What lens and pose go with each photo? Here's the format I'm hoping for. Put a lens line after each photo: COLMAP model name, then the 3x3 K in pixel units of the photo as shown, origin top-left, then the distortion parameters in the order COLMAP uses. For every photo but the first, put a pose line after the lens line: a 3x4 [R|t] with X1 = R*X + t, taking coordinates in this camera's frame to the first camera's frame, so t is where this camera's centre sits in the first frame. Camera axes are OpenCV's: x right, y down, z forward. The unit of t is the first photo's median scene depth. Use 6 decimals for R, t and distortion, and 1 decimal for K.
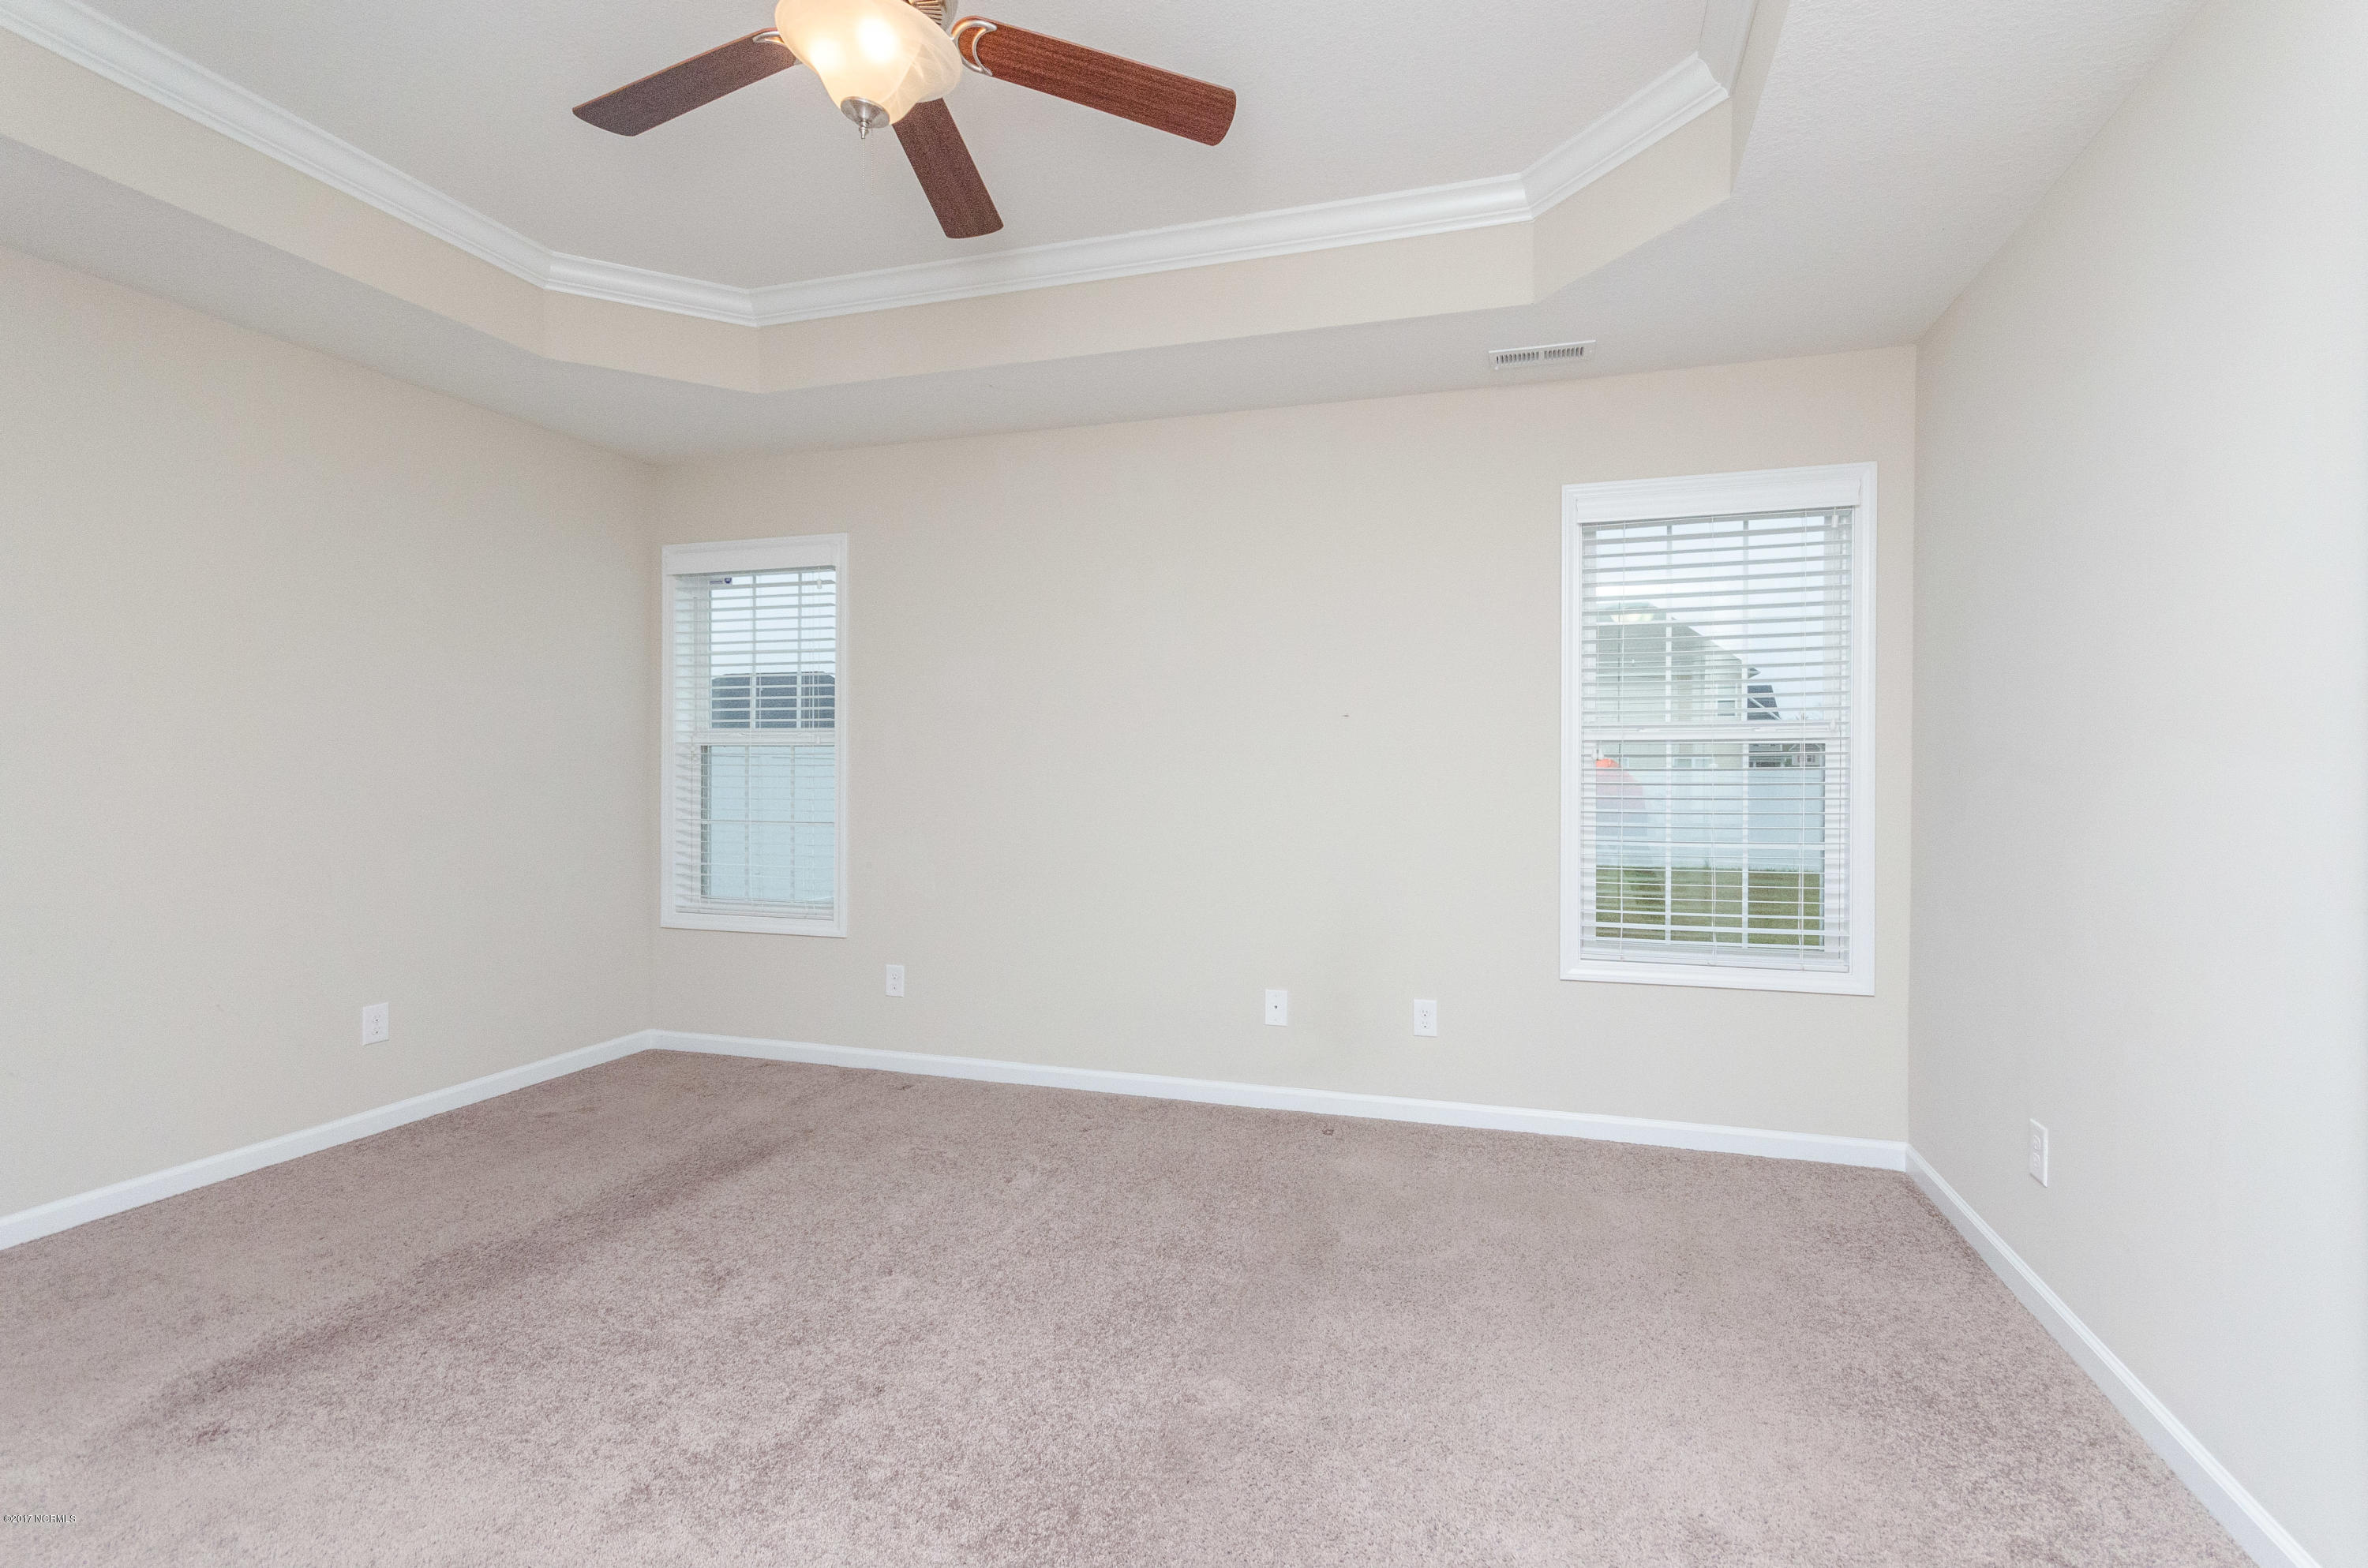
lens RADIAL K [[1071.9, 0, 1210.8], [0, 1071.9, 786.1], [0, 0, 1]] dist [0.003033, 0.000513]
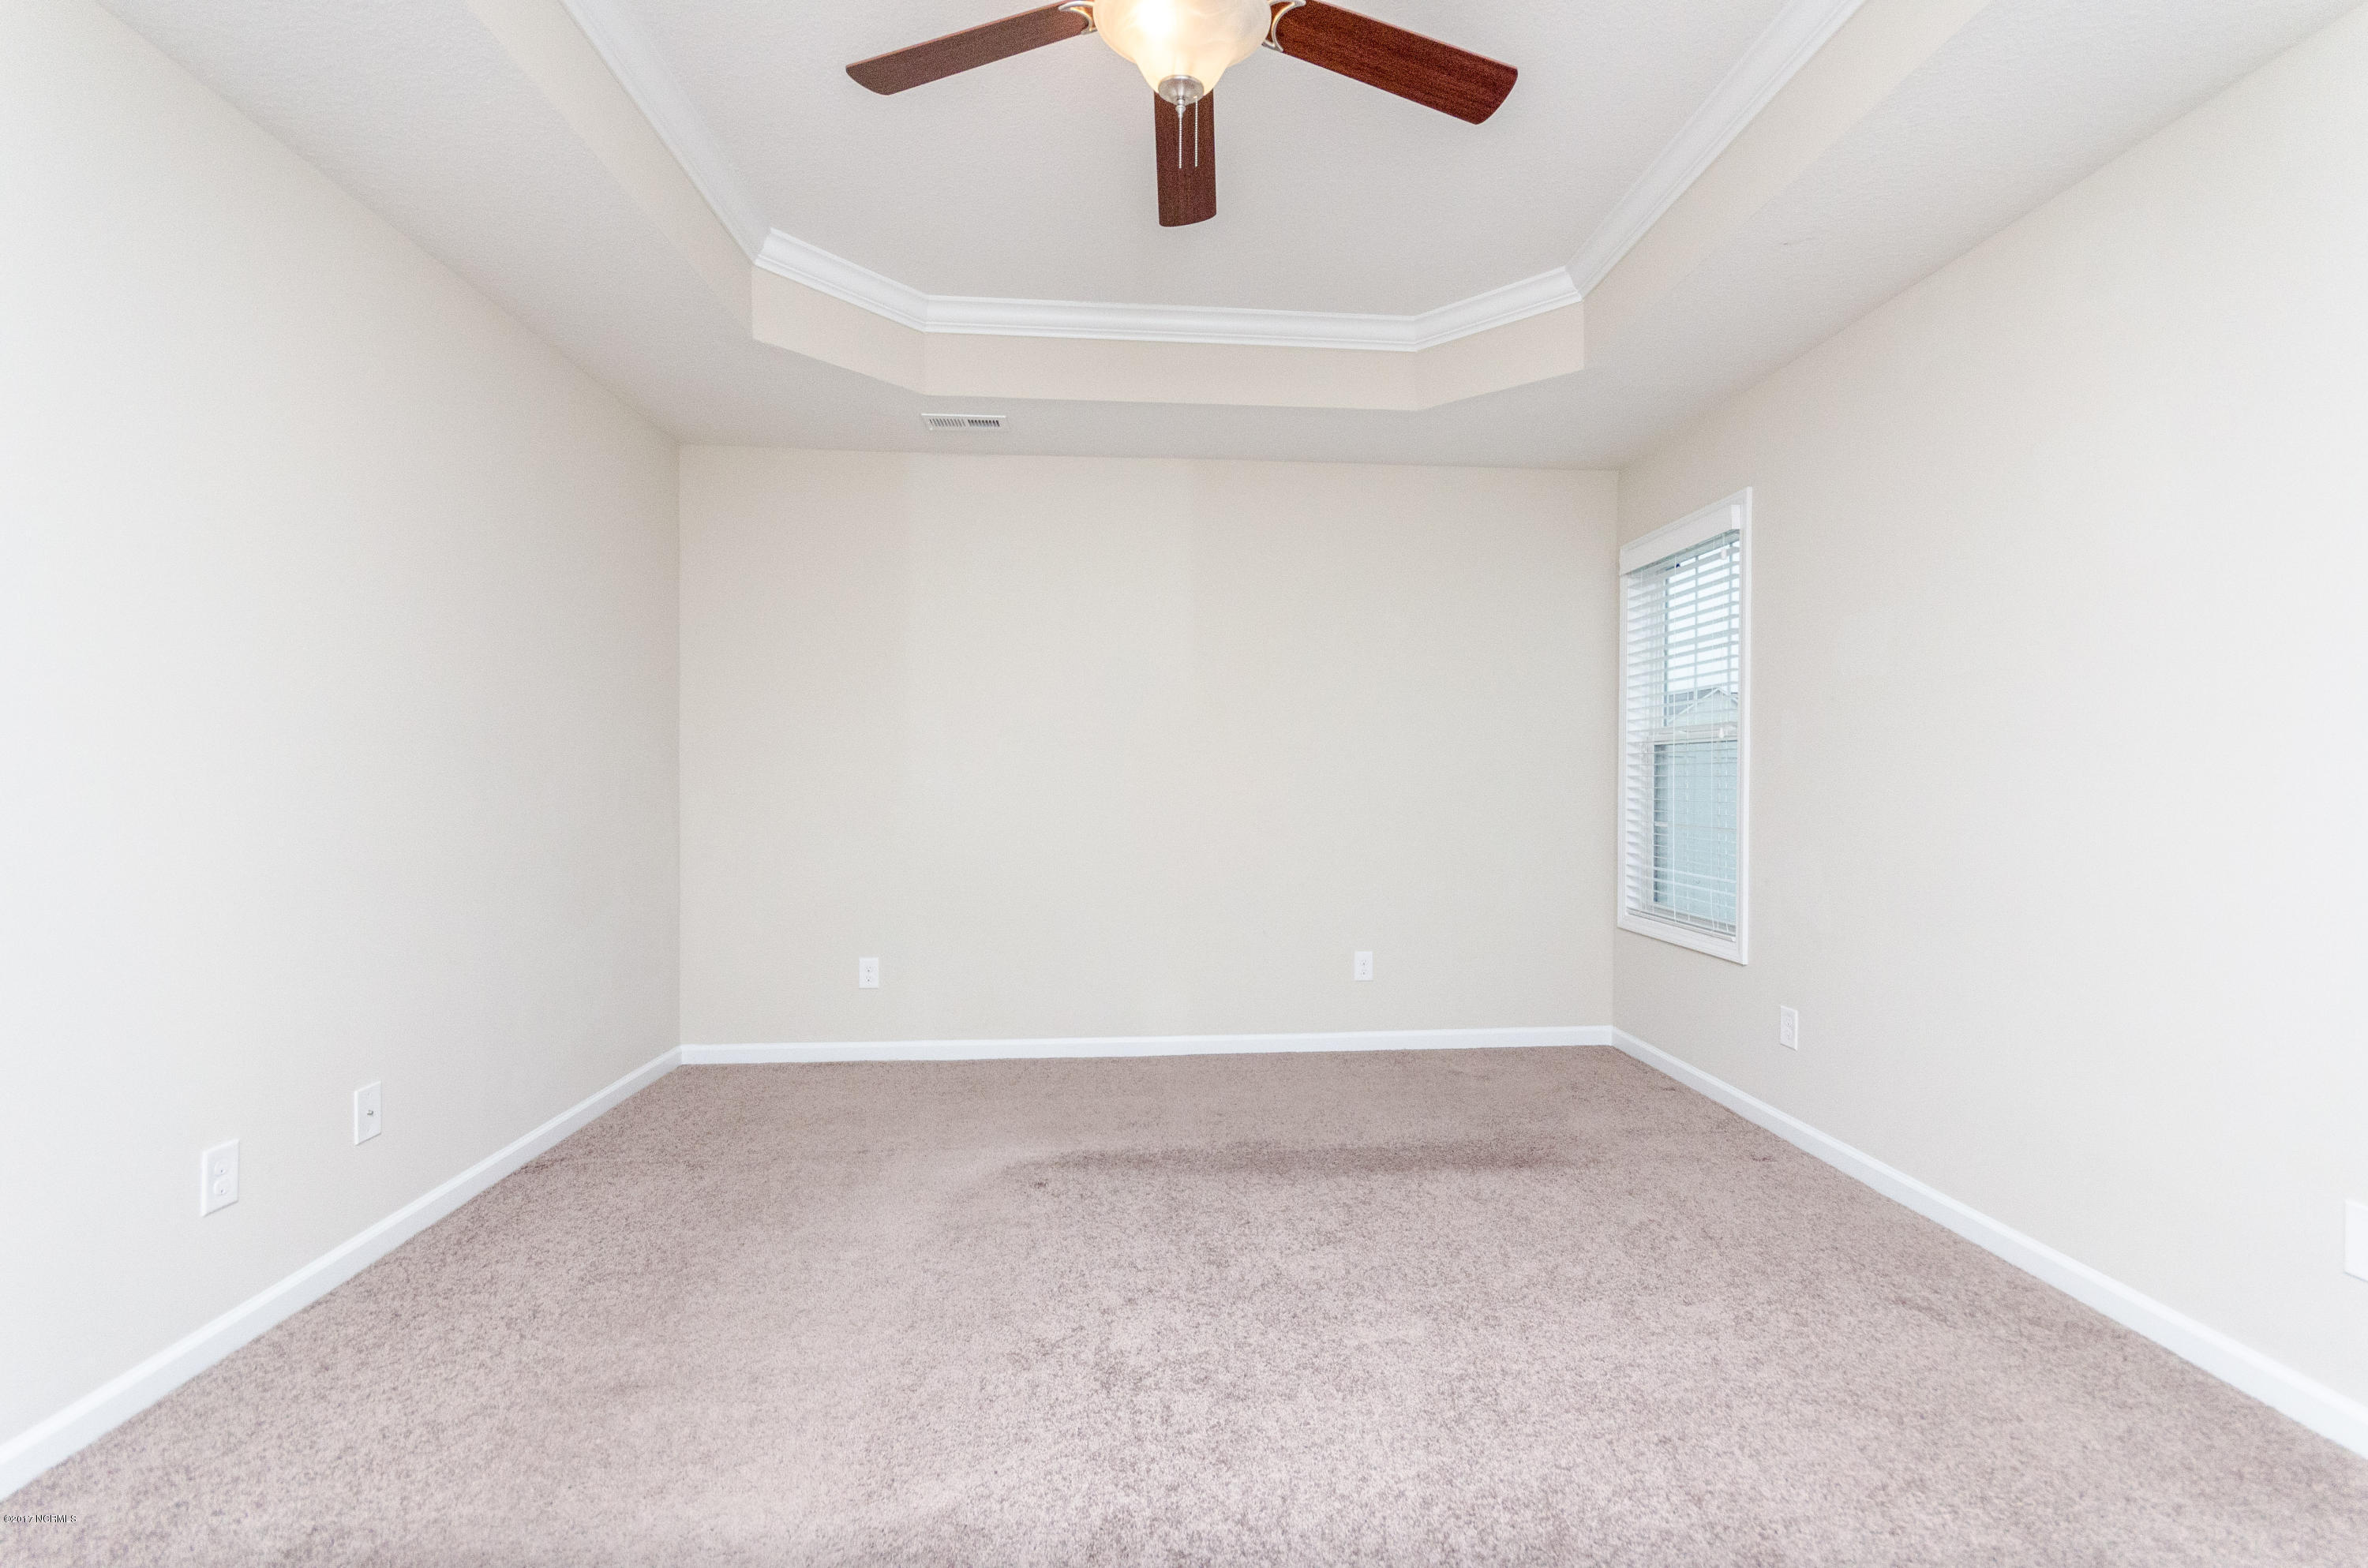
lens RADIAL K [[1071.9, 0, 1210.8], [0, 1071.9, 786.1], [0, 0, 1]] dist [0.003033, 0.000513]
pose [[0.359945, 0.007780, -0.932941, 0.342894], [-0.009448, 0.999944, 0.004694, -0.001191], [0.932926, 0.007125, 0.359999, 0.340596]]
